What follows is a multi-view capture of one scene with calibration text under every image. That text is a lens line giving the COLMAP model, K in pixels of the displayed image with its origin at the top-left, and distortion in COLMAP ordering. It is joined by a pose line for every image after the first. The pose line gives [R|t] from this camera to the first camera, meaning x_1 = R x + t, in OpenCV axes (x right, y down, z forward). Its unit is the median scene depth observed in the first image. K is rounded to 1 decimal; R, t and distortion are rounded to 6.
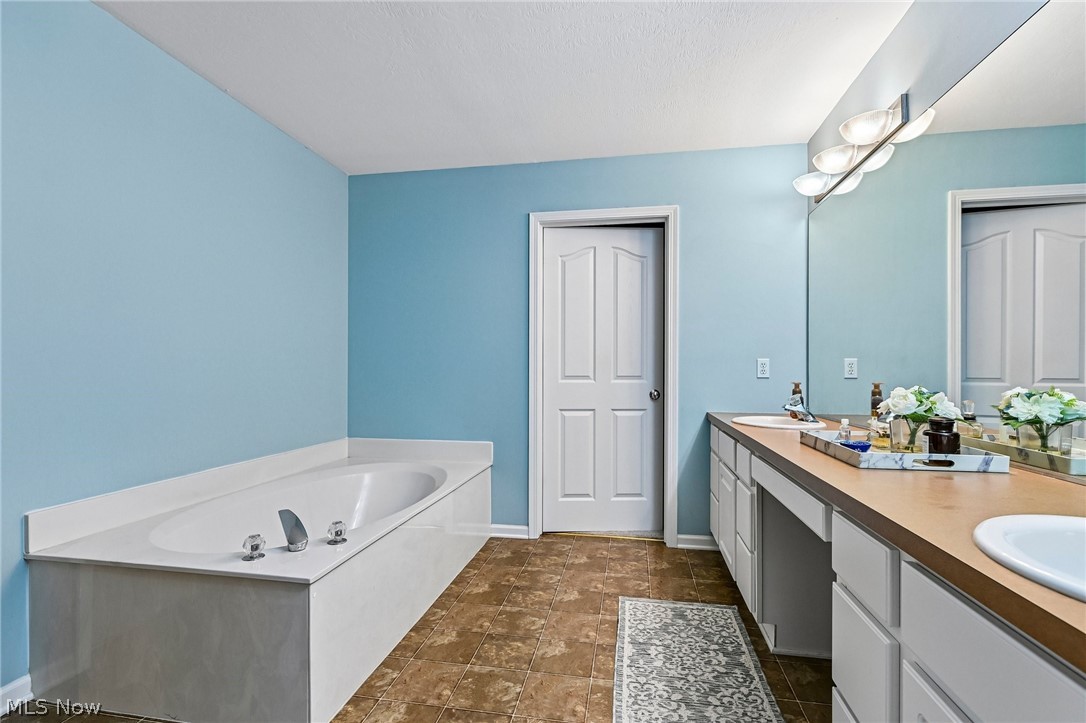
lens RADIAL K [[486.4, 0, 562.0], [0, 486.4, 369.7], [0, 0, 1]] dist [0.002712, -0.000234]
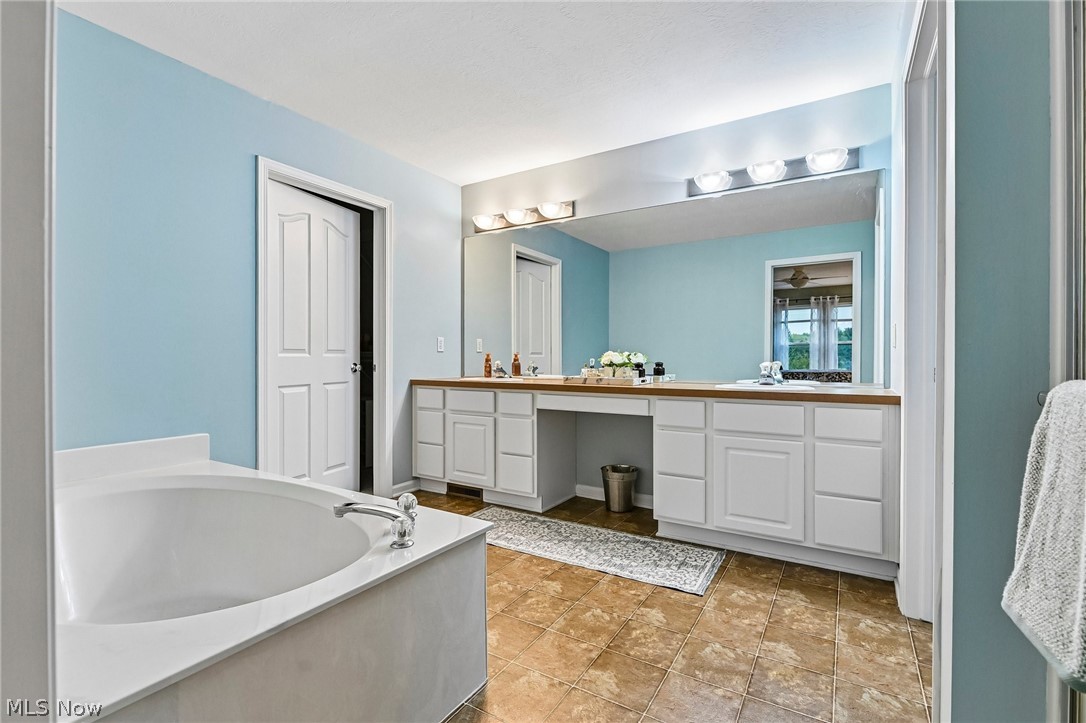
lens RADIAL K [[486.4, 0, 538.3], [0, 486.4, 360.4], [0, 0, 1]] dist [0.002712, -0.000234]
pose [[0.380628, -0.008520, 0.924689, -1.158829], [-0.000530, 0.999955, 0.009432, 0.045225], [-0.924728, -0.004080, 0.380606, 0.393252]]
